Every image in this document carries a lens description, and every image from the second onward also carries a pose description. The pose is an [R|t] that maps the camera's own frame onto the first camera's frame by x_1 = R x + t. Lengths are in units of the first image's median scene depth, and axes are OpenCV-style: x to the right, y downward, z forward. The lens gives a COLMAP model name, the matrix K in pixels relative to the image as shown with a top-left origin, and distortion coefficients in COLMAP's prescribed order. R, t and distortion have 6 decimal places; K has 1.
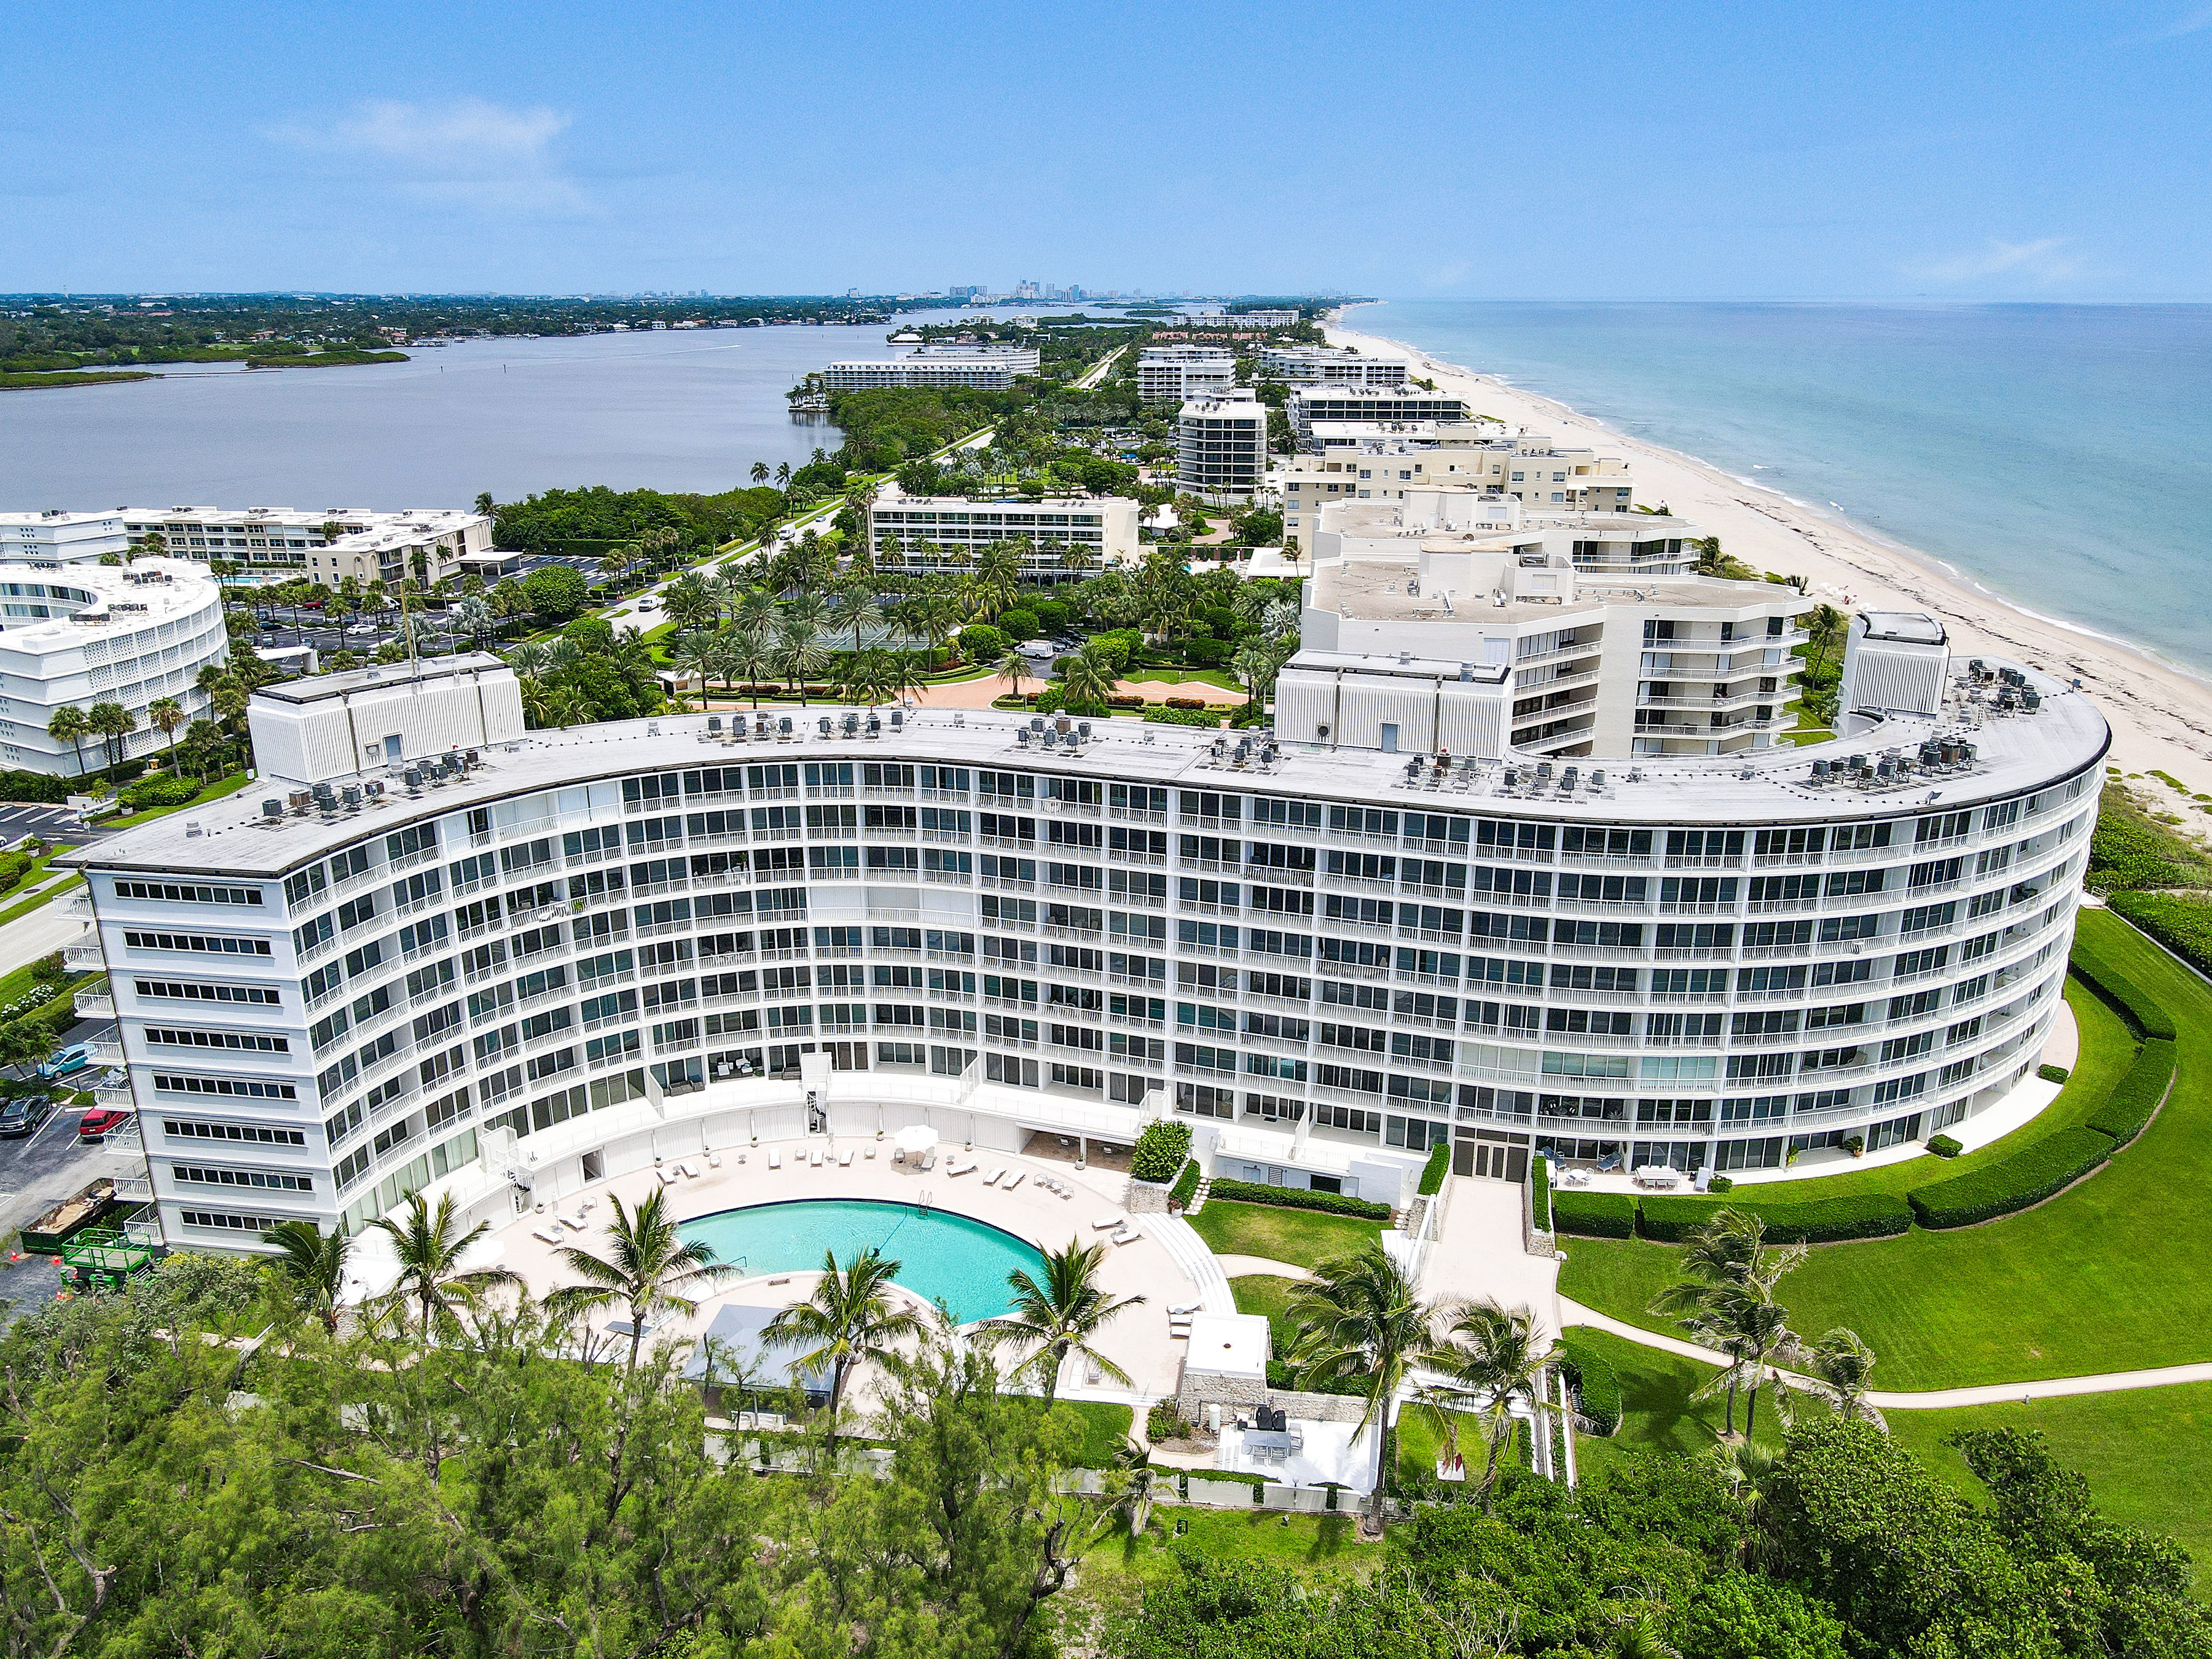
lens RADIAL K [[1594.7, 0, 1115.1], [0, 1594.7, 837.9], [0, 0, 1]] dist [-0.003077, 0.030395]
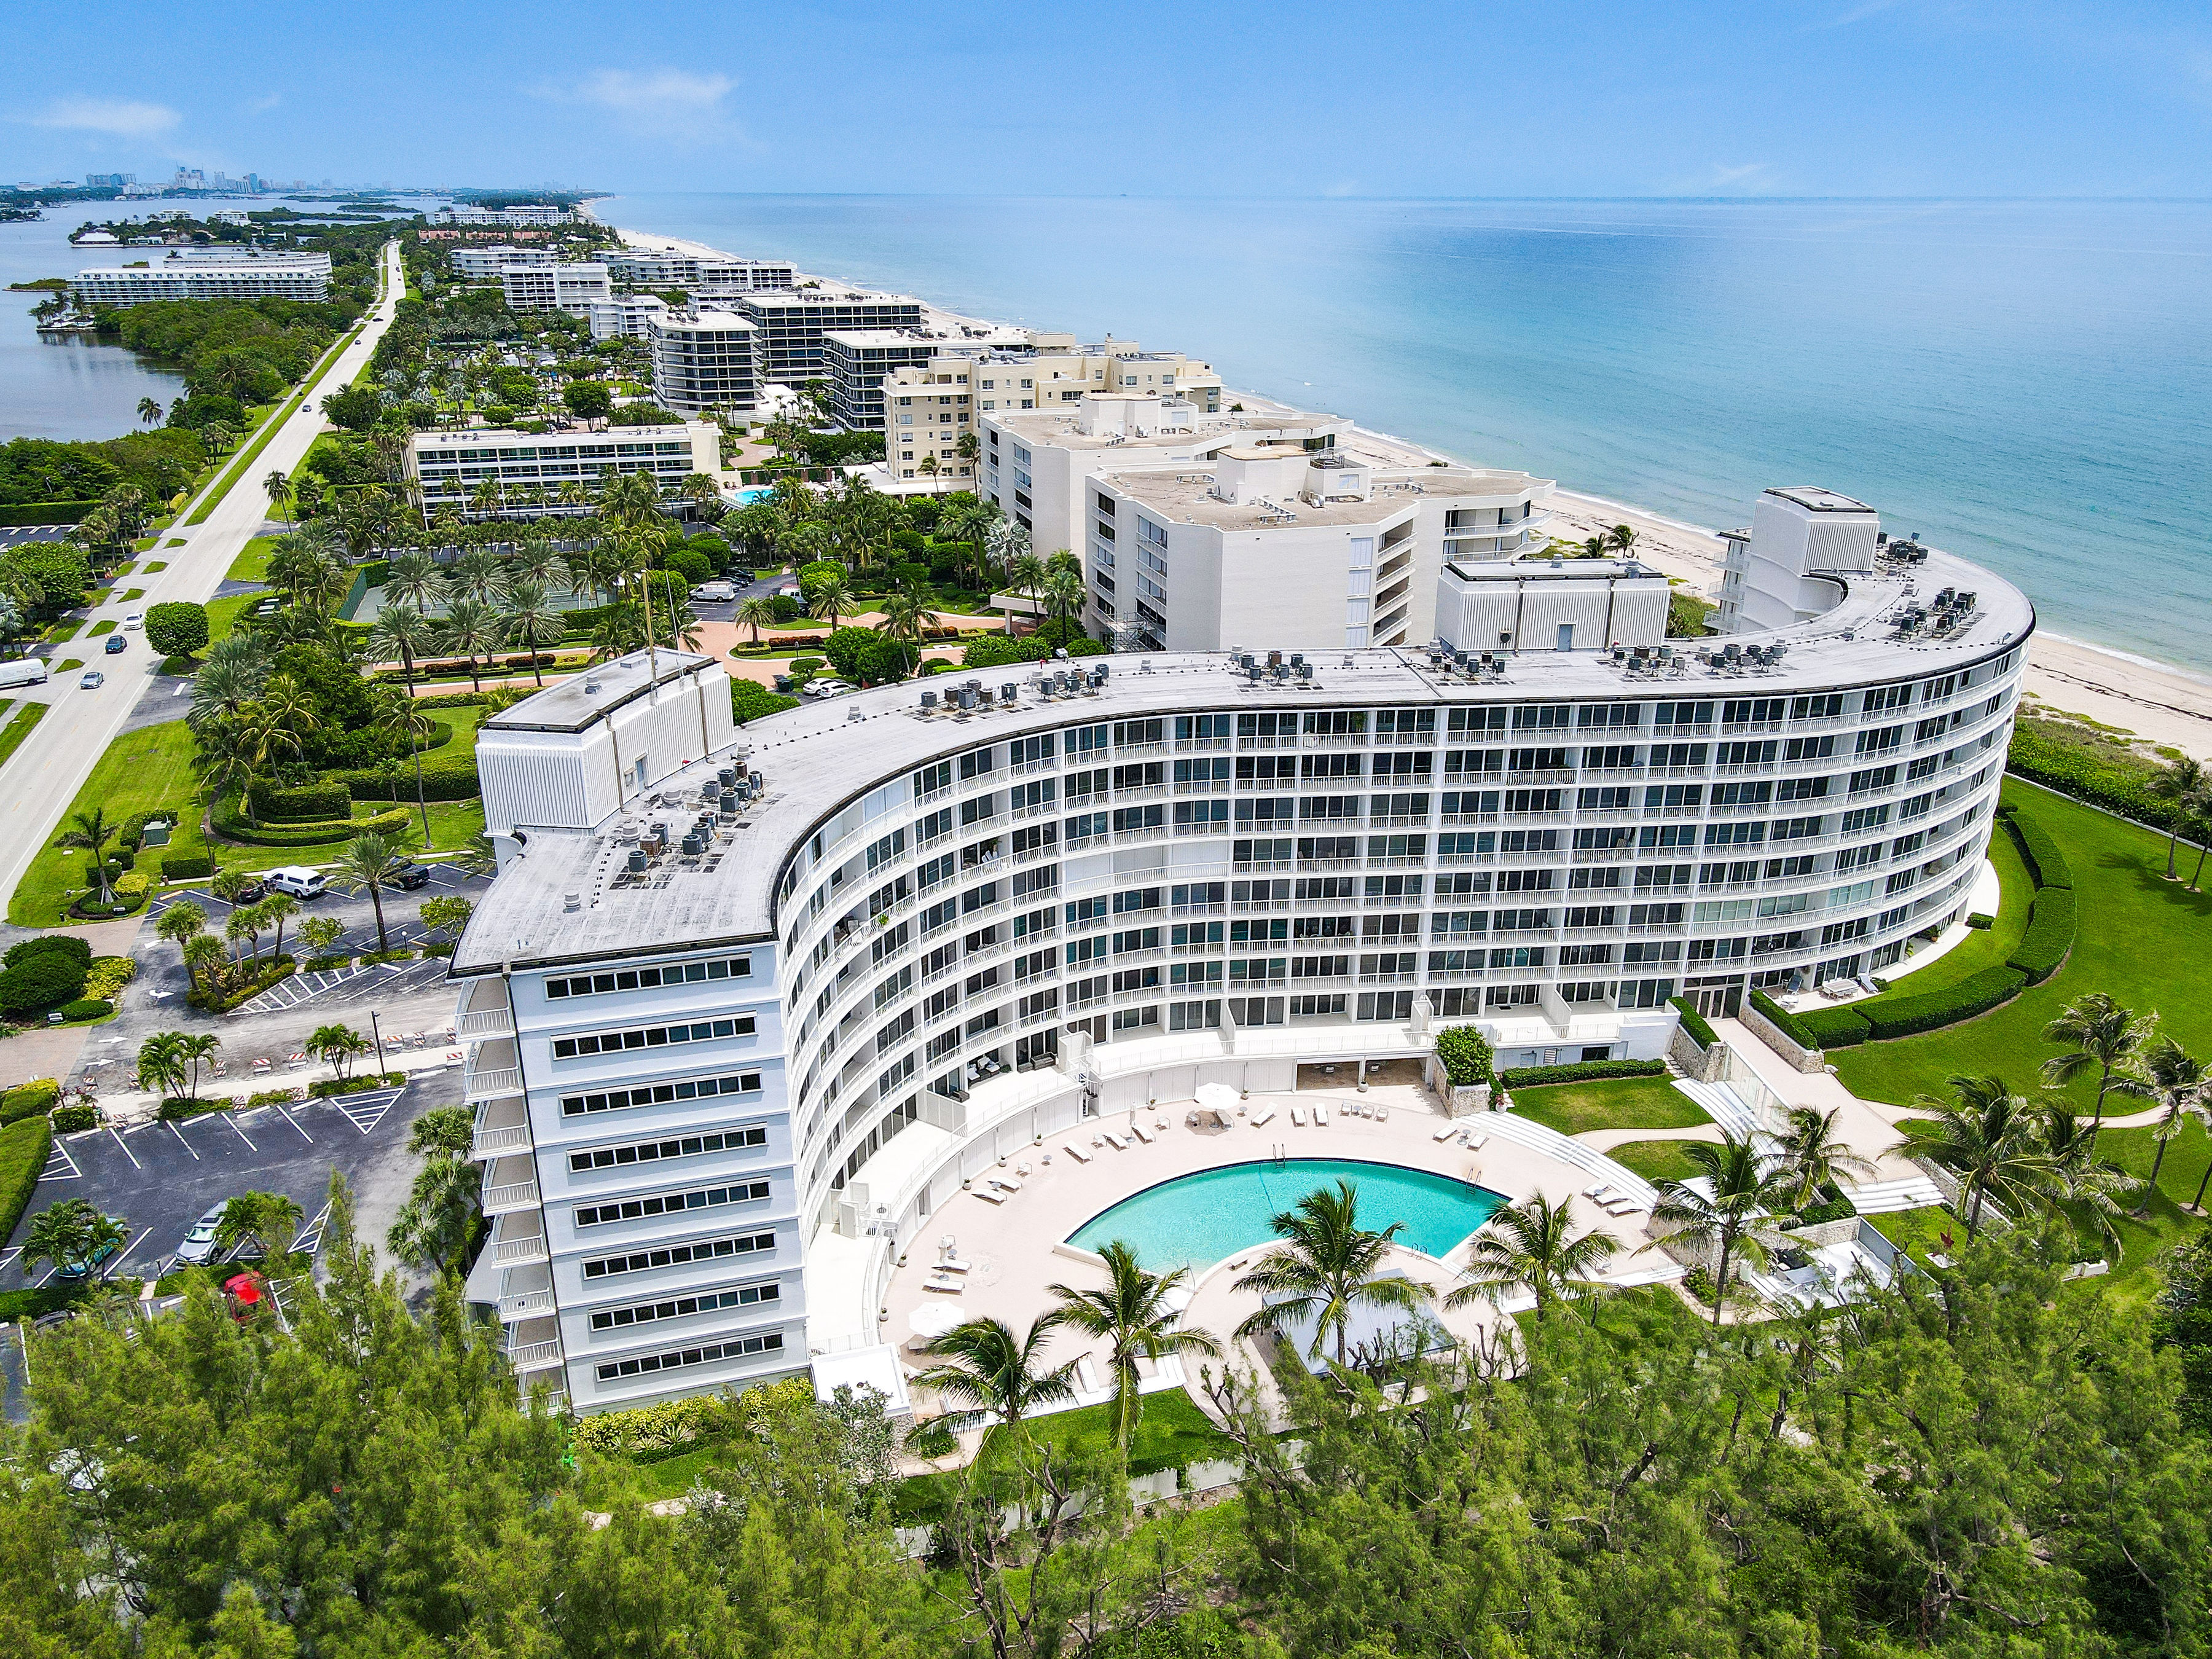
lens RADIAL K [[1594.7, 0, 1115.1], [0, 1594.7, 837.9], [0, 0, 1]] dist [-0.003077, 0.030395]
pose [[0.908558, -0.153123, 0.388685, -0.533611], [0.130689, 0.987885, 0.083690, -0.058050], [-0.396791, -0.025240, 0.917562, 0.130199]]
